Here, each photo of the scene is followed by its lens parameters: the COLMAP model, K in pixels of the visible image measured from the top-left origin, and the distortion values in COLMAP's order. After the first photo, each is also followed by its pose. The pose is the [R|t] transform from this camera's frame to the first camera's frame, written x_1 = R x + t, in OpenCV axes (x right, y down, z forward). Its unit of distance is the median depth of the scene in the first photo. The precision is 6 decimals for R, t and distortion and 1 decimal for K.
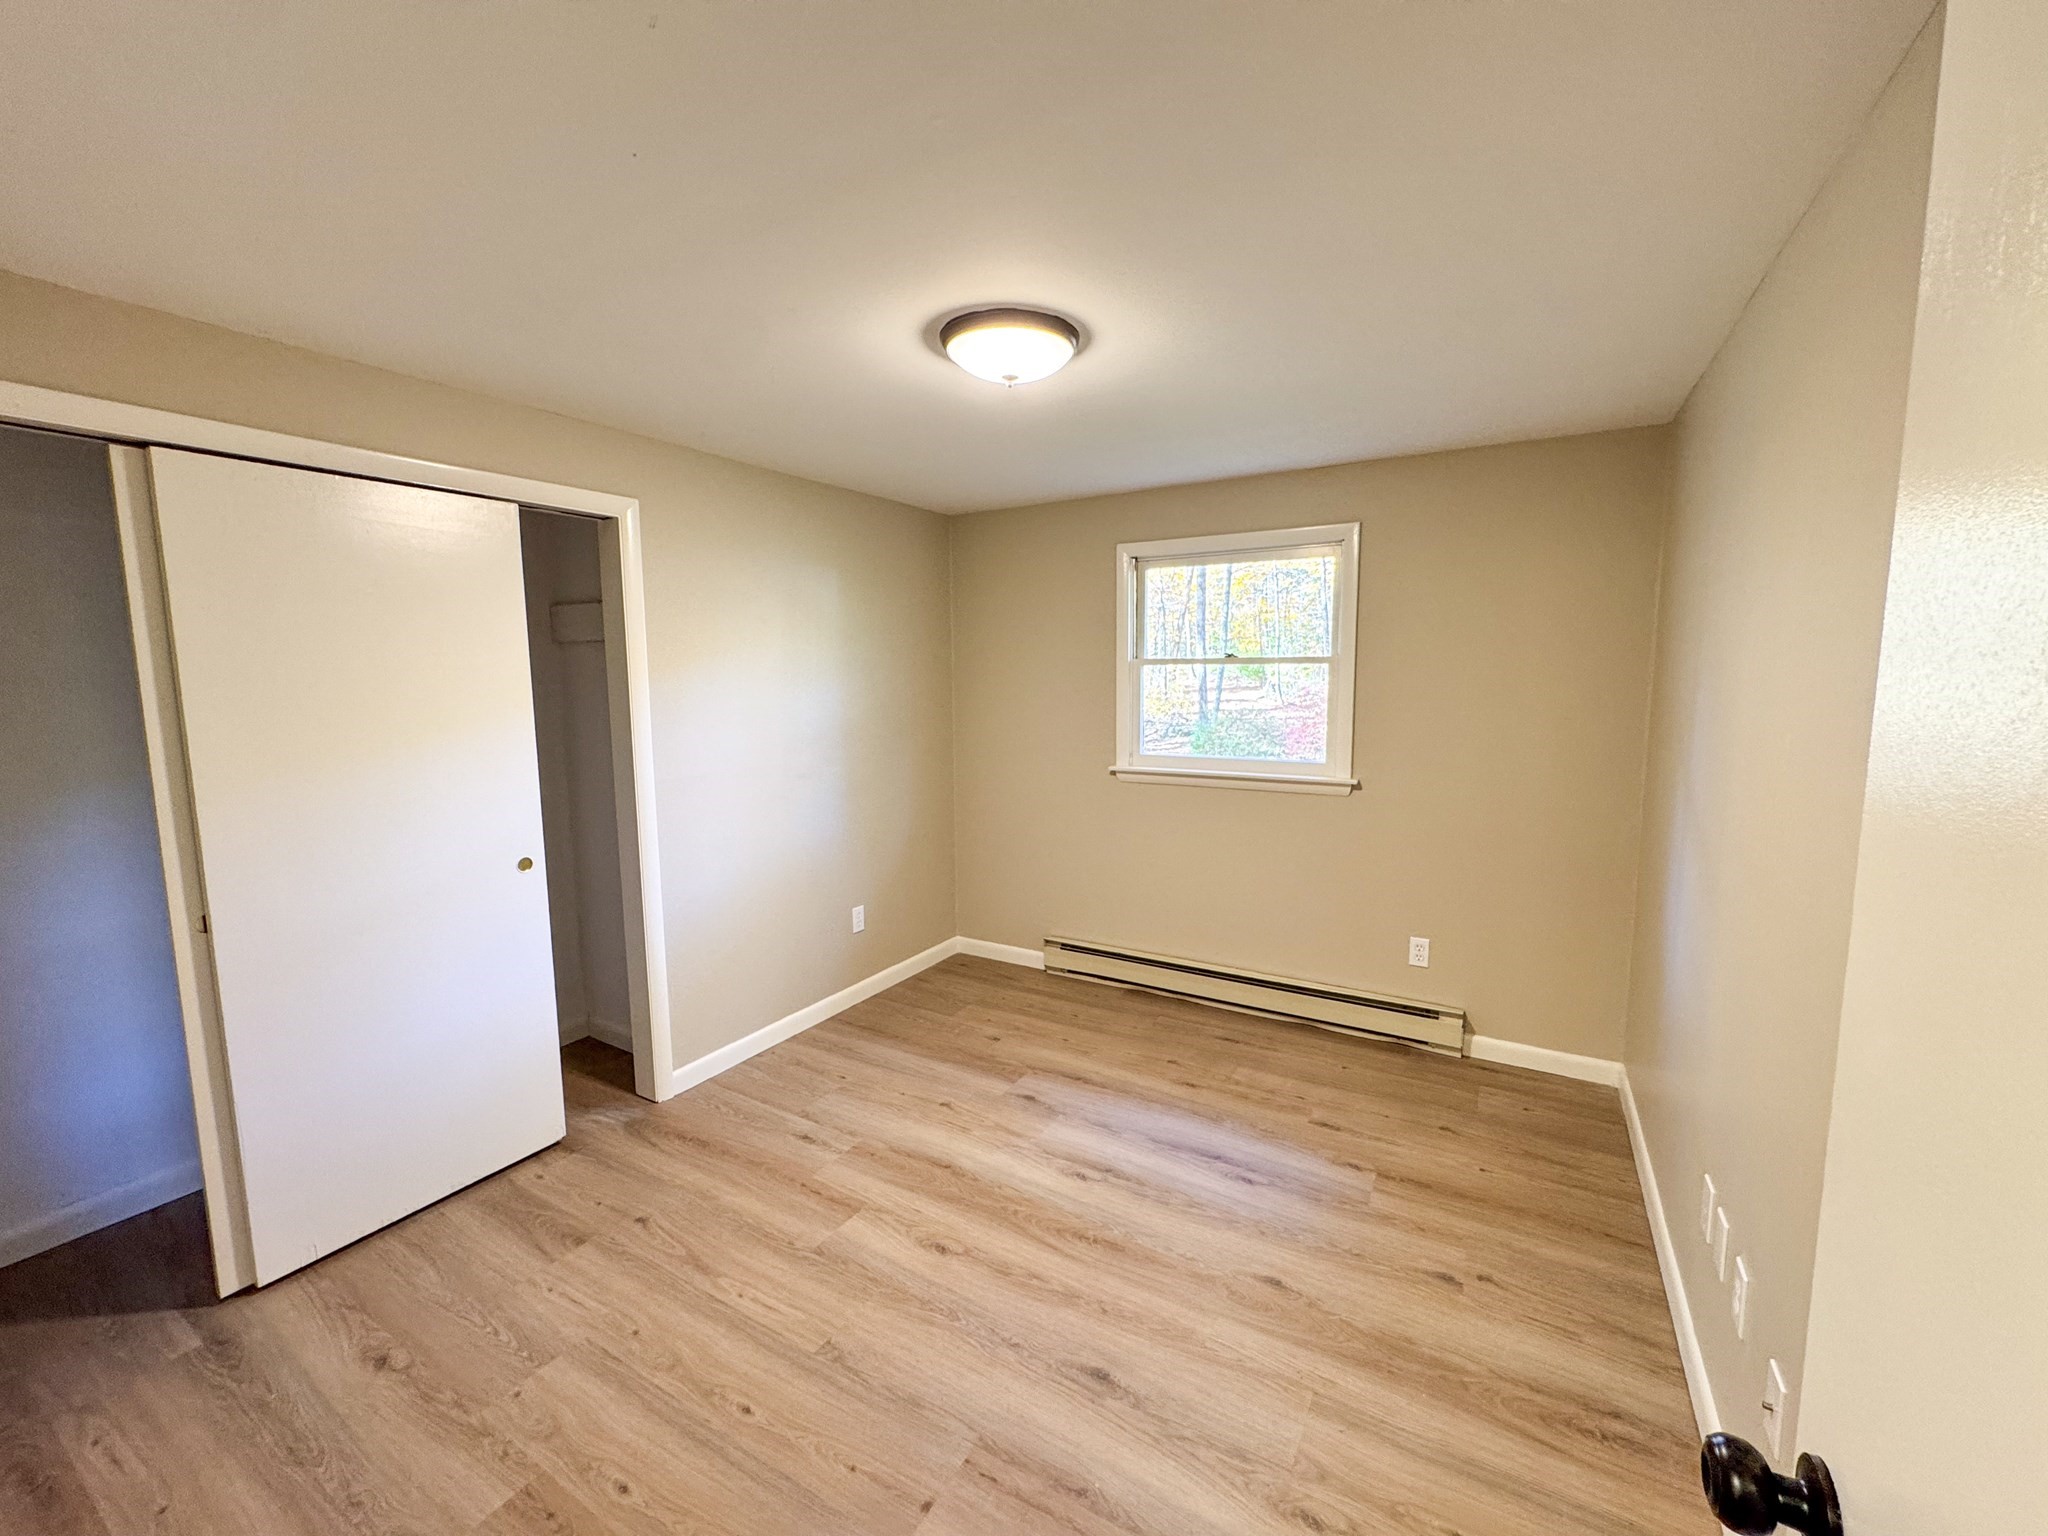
lens RADIAL K [[816.2, 0, 1026.8], [0, 816.2, 773.3], [0, 0, 1]] dist [-0.000832, -0.000445]
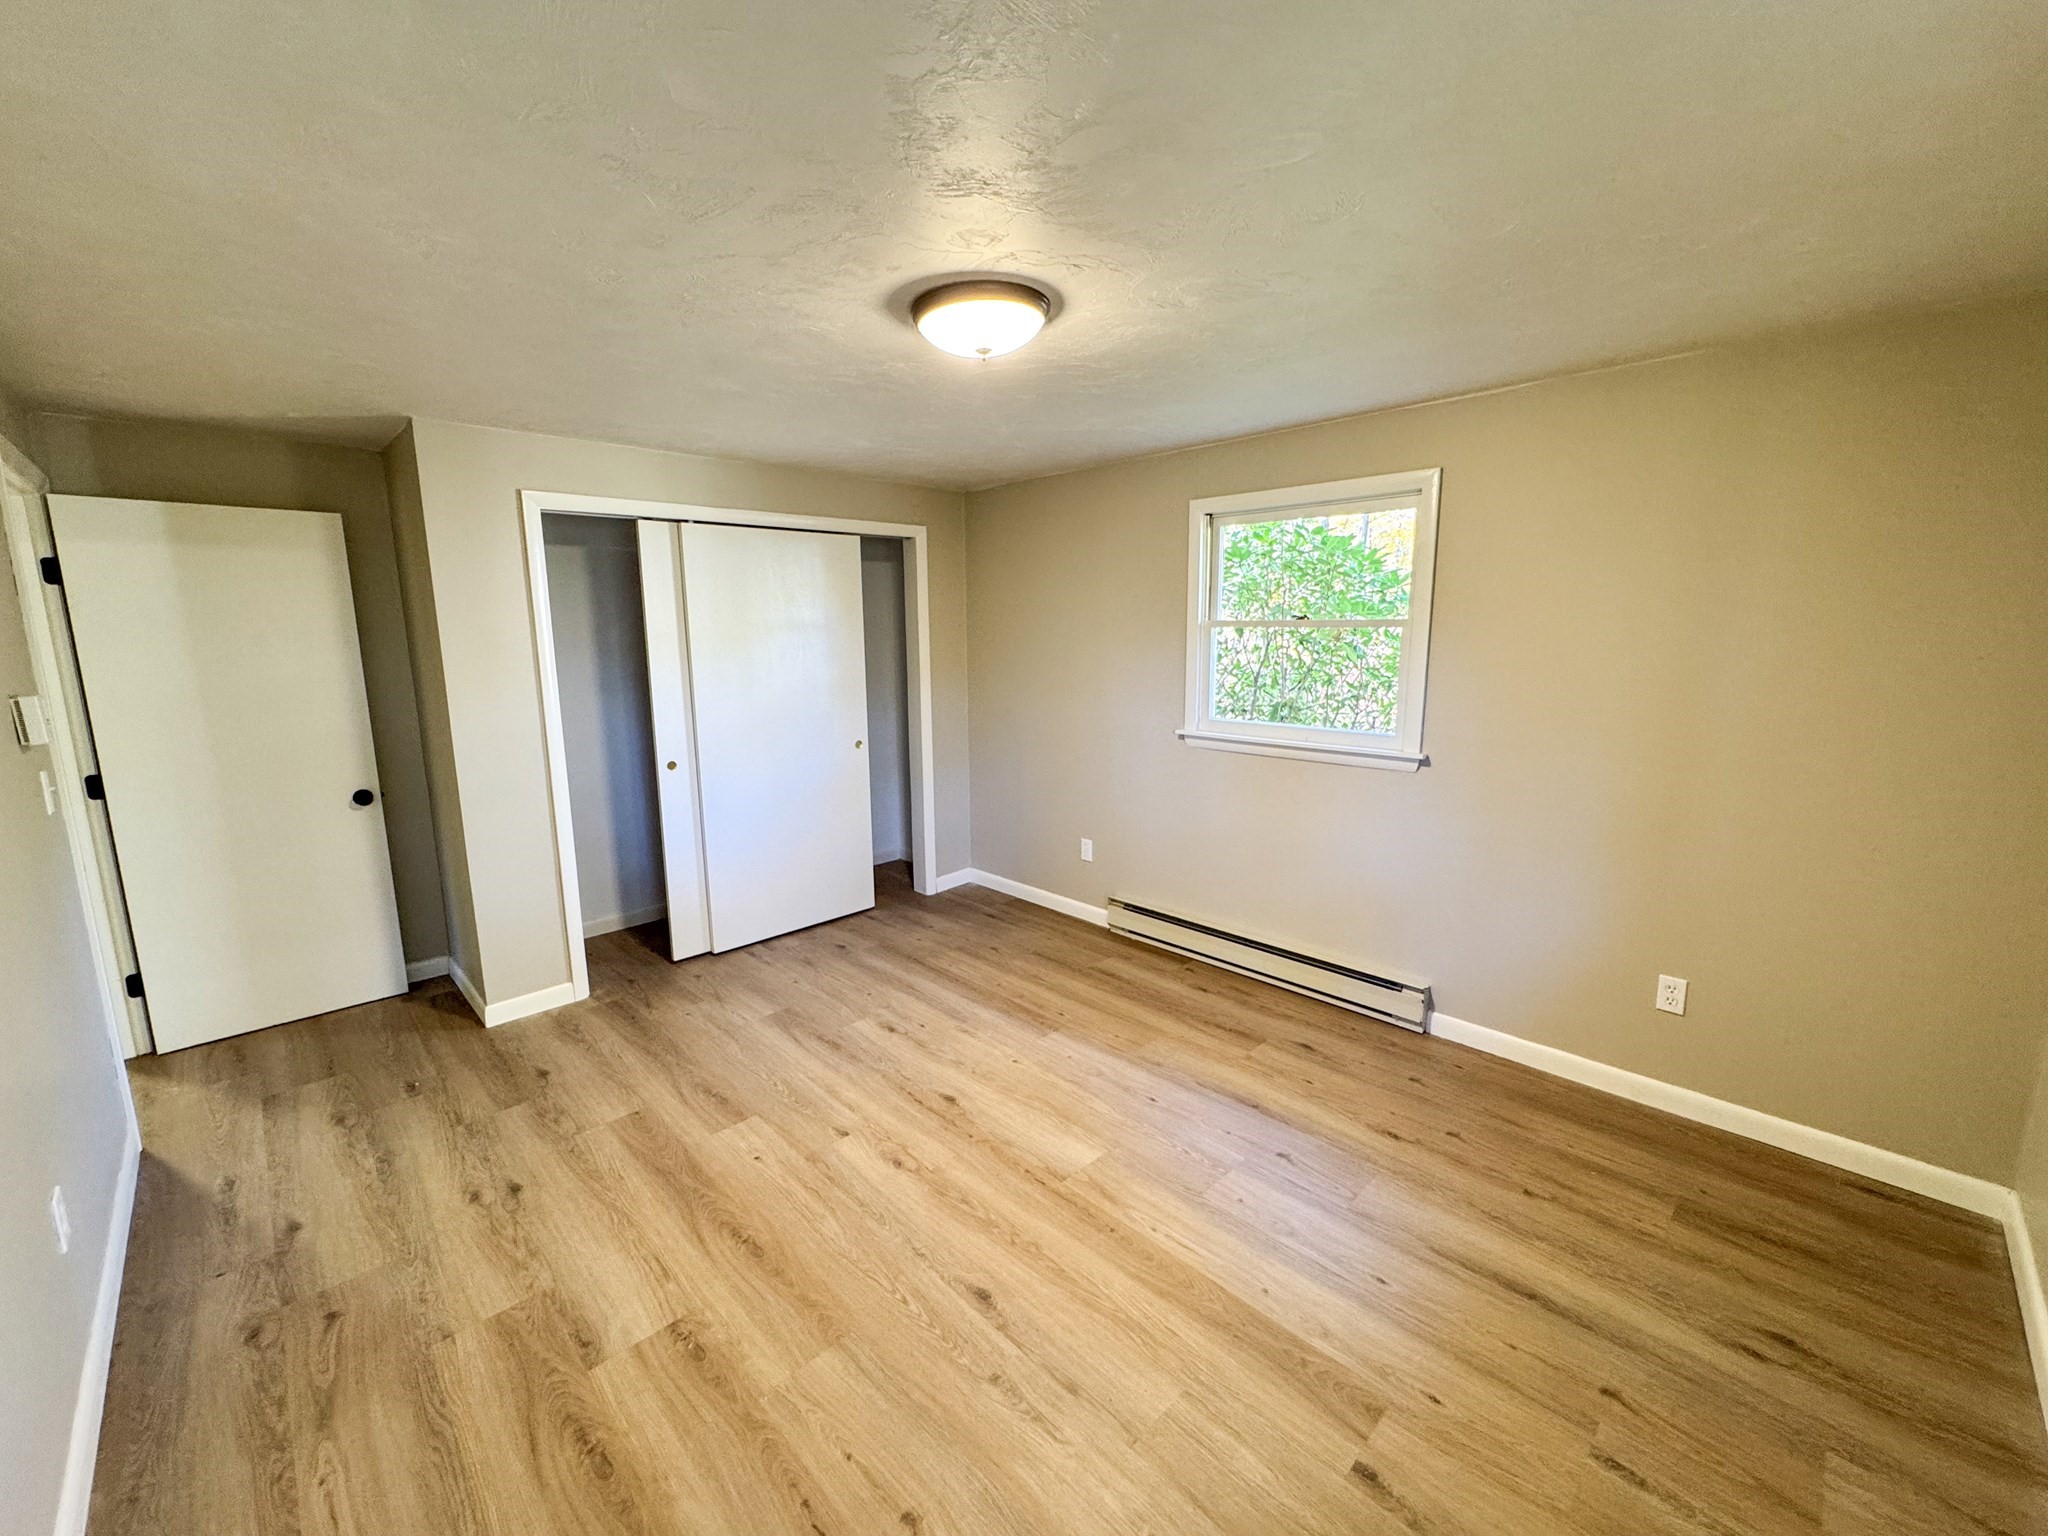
lens RADIAL K [[816.2, 0, 1016.5], [0, 816.2, 766.2], [0, 0, 1]] dist [-0.000832, -0.000445]
pose [[0.964520, 0.048189, -0.259576, 0.200644], [-0.035334, 0.997918, 0.053964, -0.012806], [0.261636, -0.042877, 0.964214, -0.001949]]
